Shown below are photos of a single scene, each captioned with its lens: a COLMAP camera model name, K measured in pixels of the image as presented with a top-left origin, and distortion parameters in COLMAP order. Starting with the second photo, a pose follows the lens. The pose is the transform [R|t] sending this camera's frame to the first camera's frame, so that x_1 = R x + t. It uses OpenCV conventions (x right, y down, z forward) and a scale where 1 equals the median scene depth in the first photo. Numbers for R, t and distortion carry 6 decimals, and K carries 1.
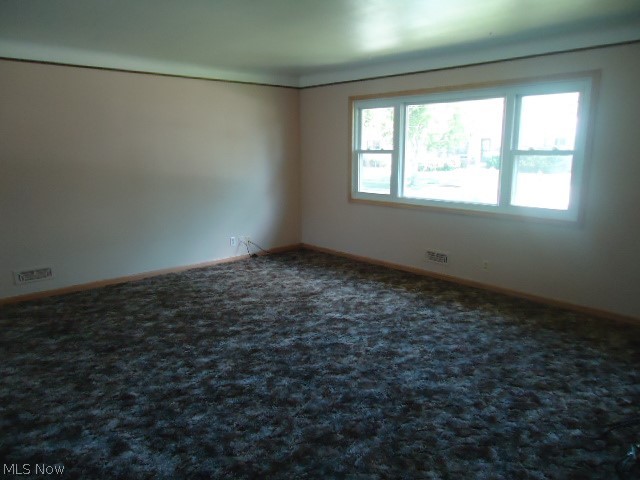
lens RADIAL K [[461.3, 0, 314.9], [0, 461.3, 243.9], [0, 0, 1]] dist [-0.005172, 0.000431]
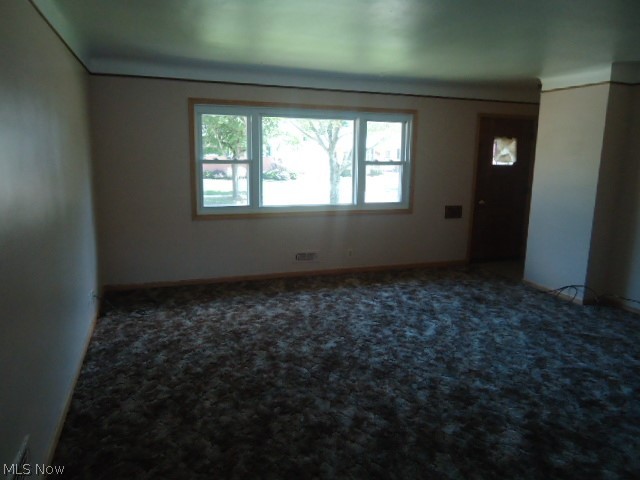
lens RADIAL K [[461.3, 0, 315.3], [0, 461.3, 236.0], [0, 0, 1]] dist [-0.005172, 0.000431]
pose [[0.399269, -0.141582, 0.905836, -0.717622], [0.176533, 0.981389, 0.075580, -0.099450], [-0.899678, 0.129733, 0.416832, 0.513669]]
